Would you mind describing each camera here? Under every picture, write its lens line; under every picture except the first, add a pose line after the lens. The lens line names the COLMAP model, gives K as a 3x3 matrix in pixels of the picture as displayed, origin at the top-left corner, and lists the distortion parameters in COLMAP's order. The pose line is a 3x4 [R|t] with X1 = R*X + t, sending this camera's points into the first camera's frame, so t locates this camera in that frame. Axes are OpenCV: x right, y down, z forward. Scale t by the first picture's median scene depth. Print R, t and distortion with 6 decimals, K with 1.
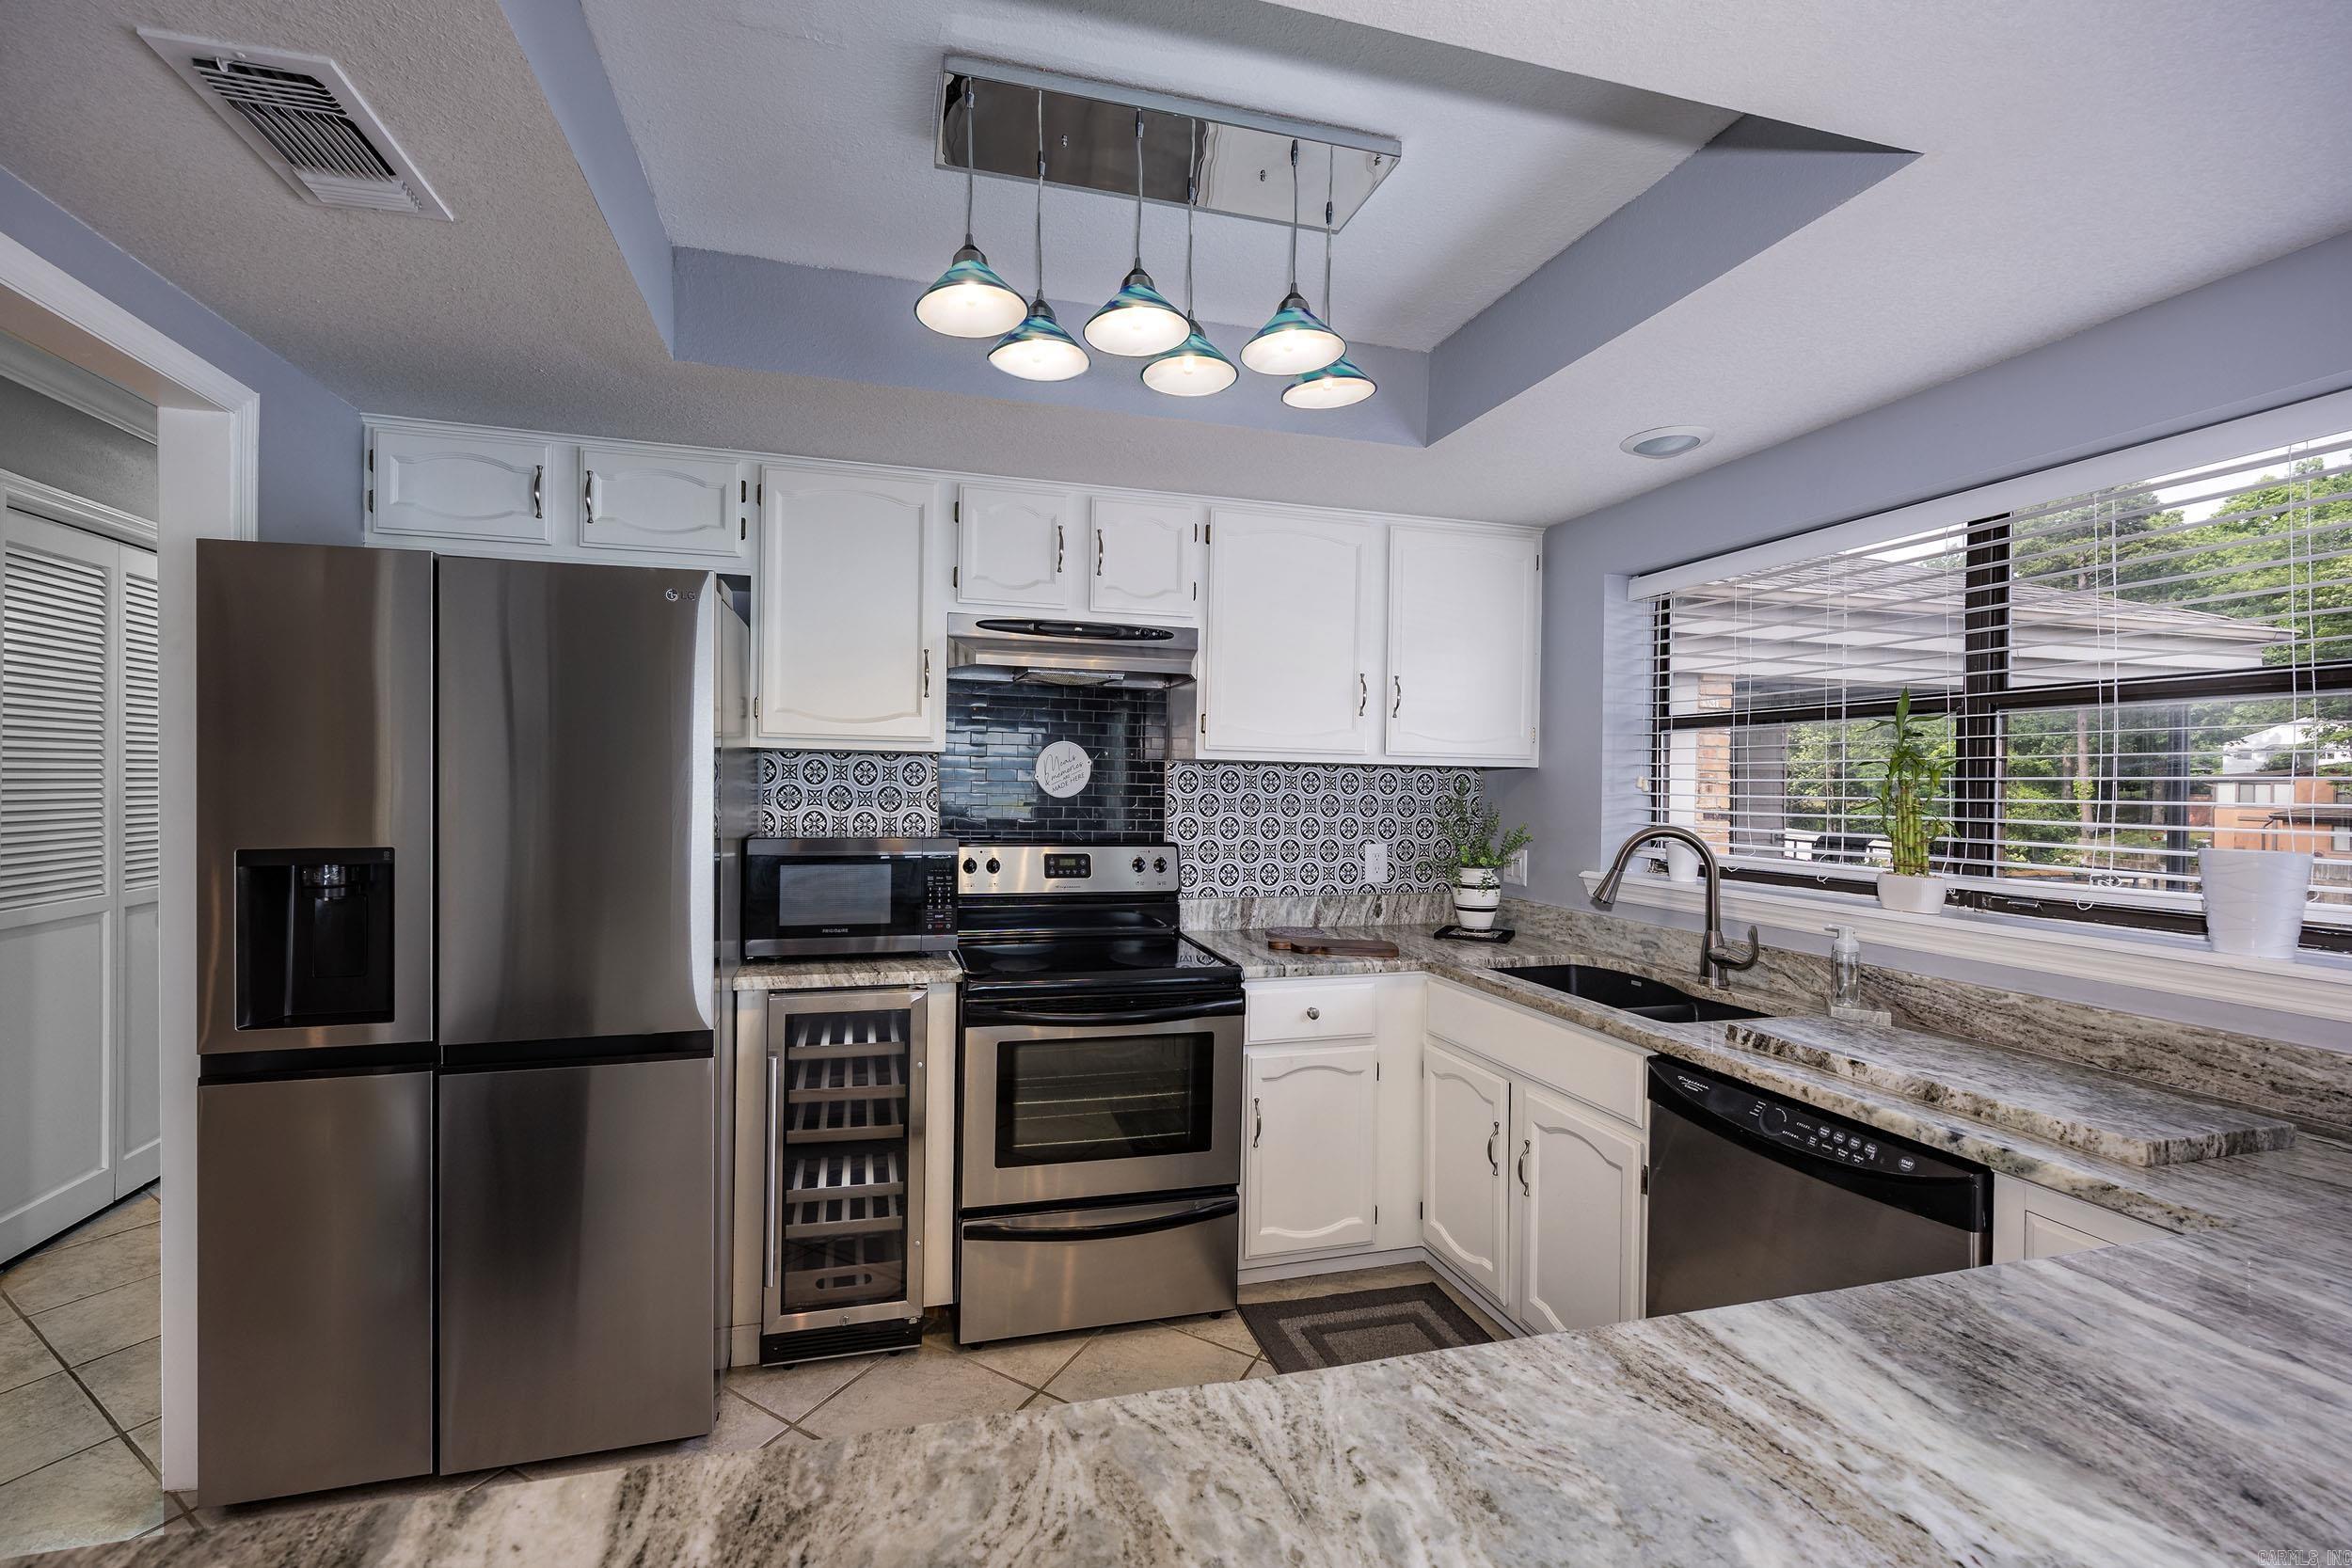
lens RADIAL K [[997.3, 0, 1134.8], [0, 997.3, 784.0], [0, 0, 1]] dist [-0.000472, -0.002222]
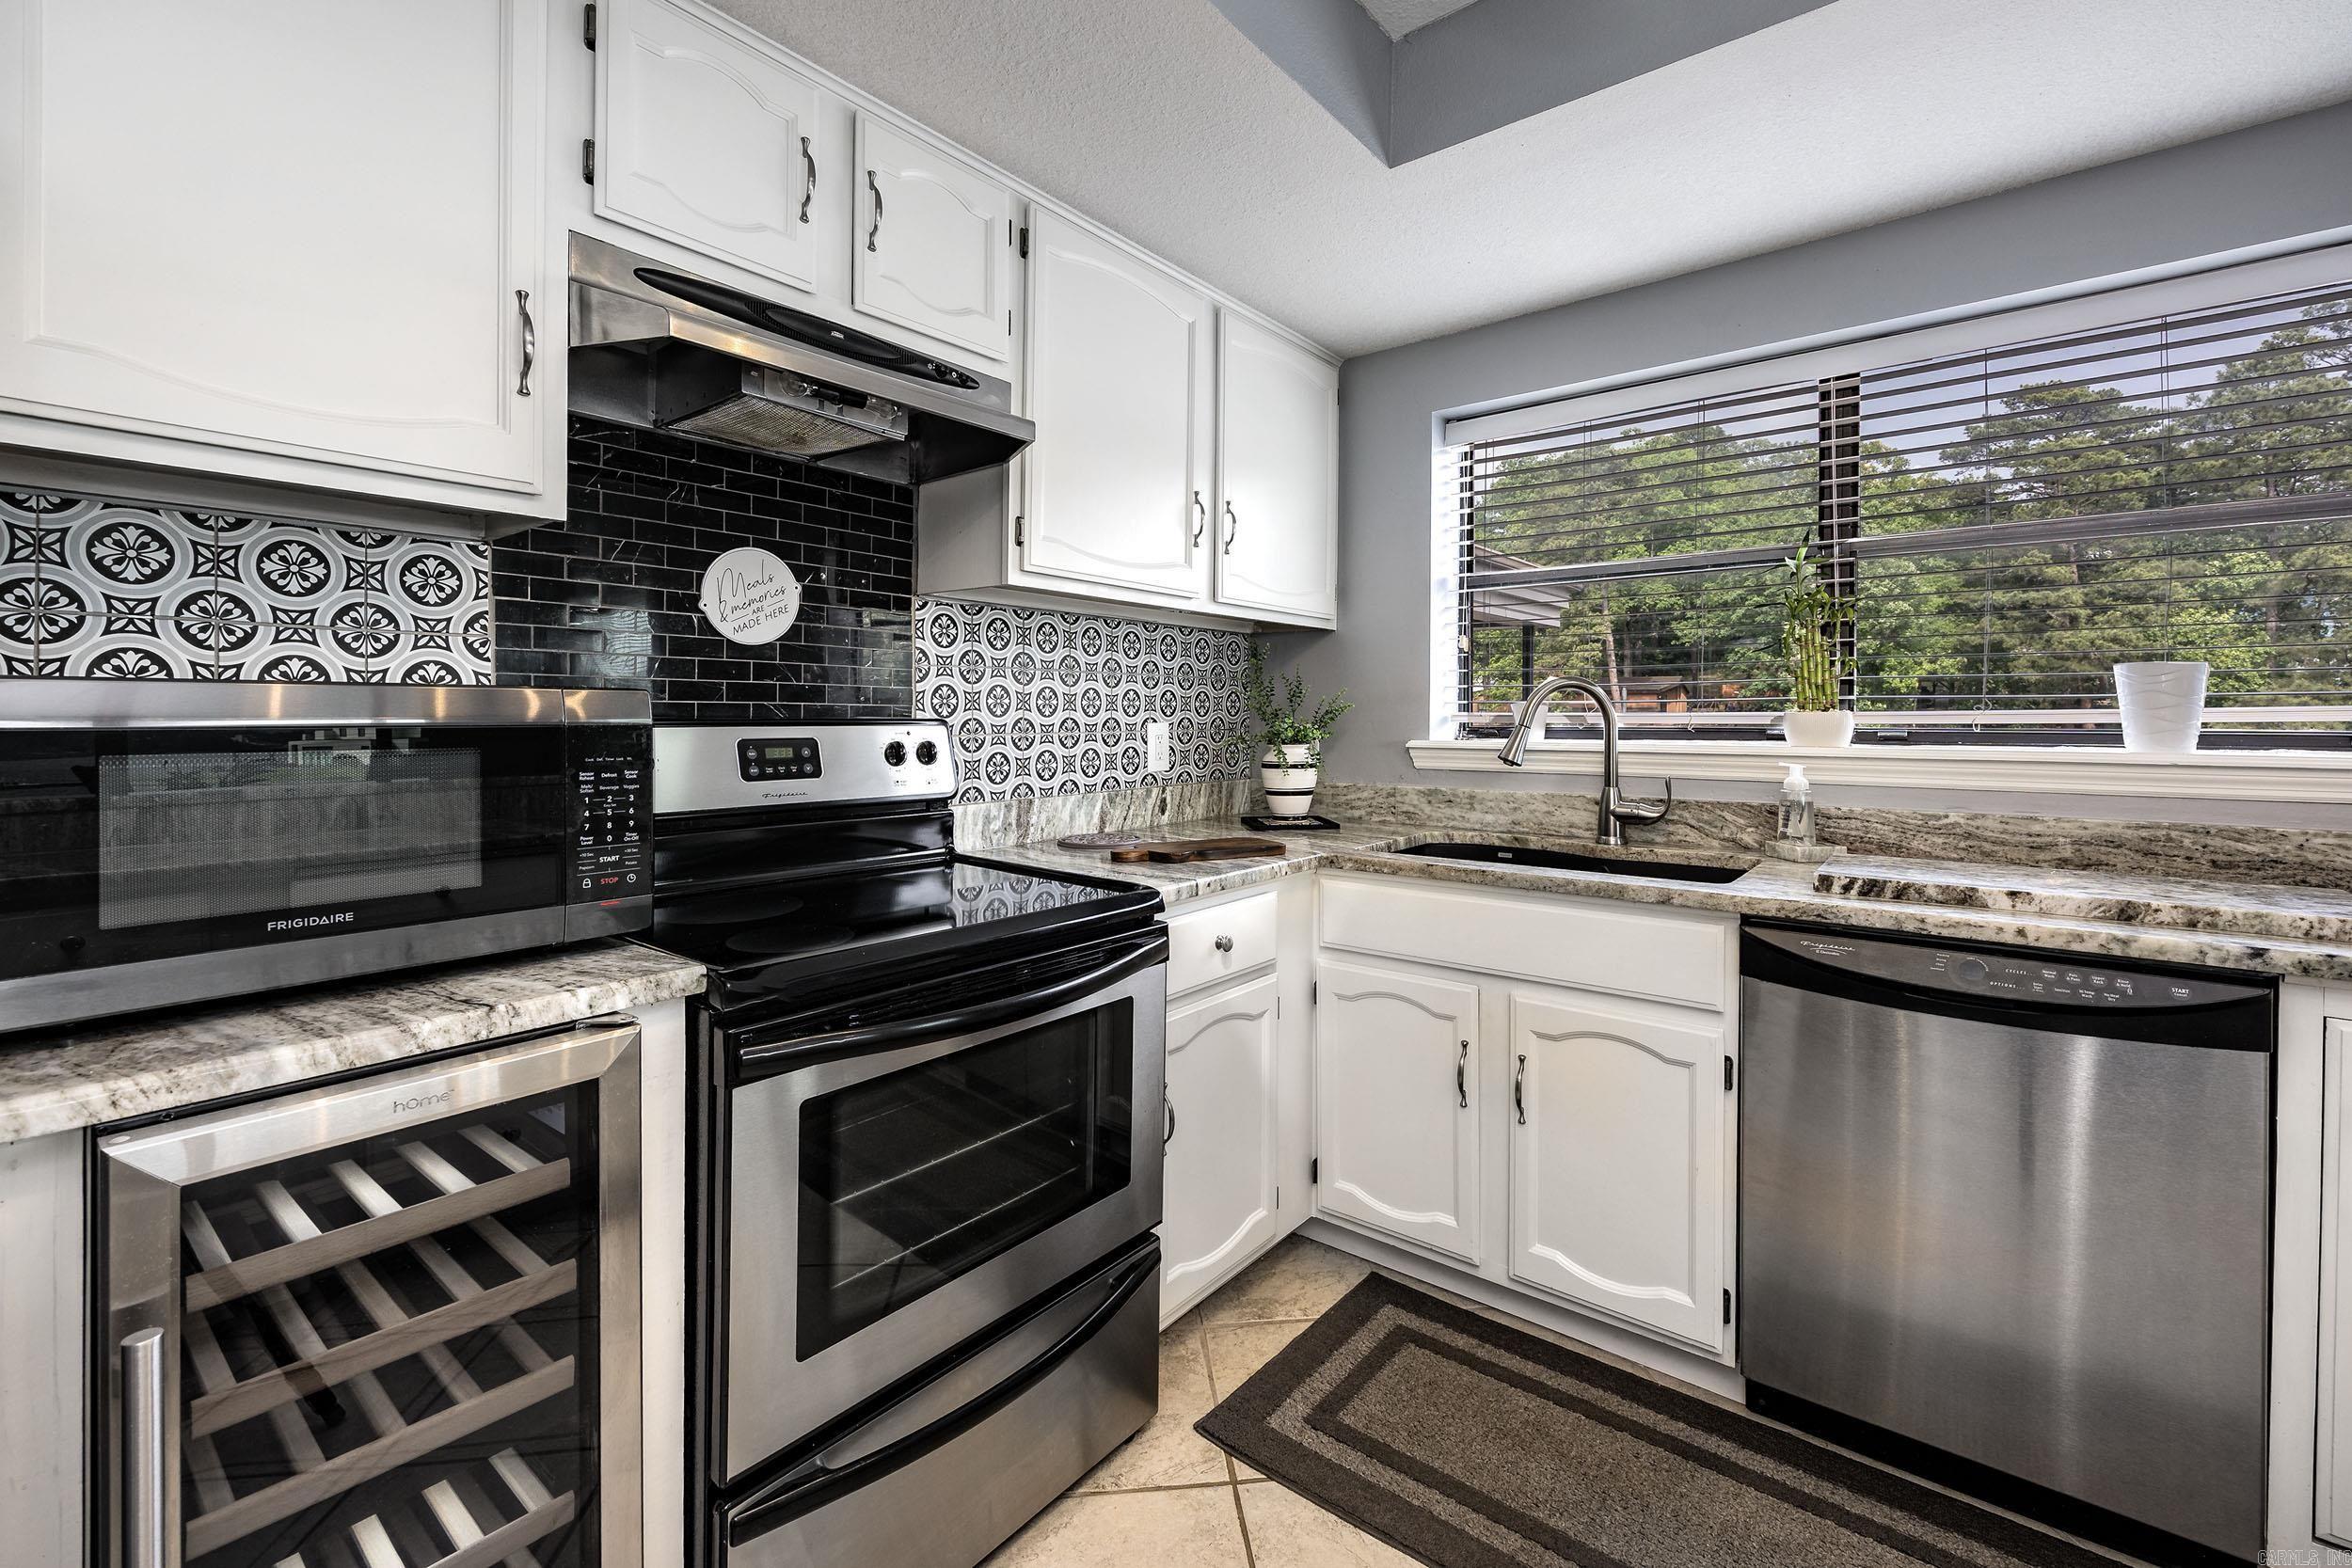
lens RADIAL K [[997.3, 0, 1277.7], [0, 997.3, 712.8], [0, 0, 1]] dist [-0.000472, -0.002222]
pose [[0.791038, -0.015362, 0.611574, -0.228684], [0.011905, 0.999882, 0.009717, 0.063183], [-0.611651, -0.000406, 0.791128, 0.442229]]
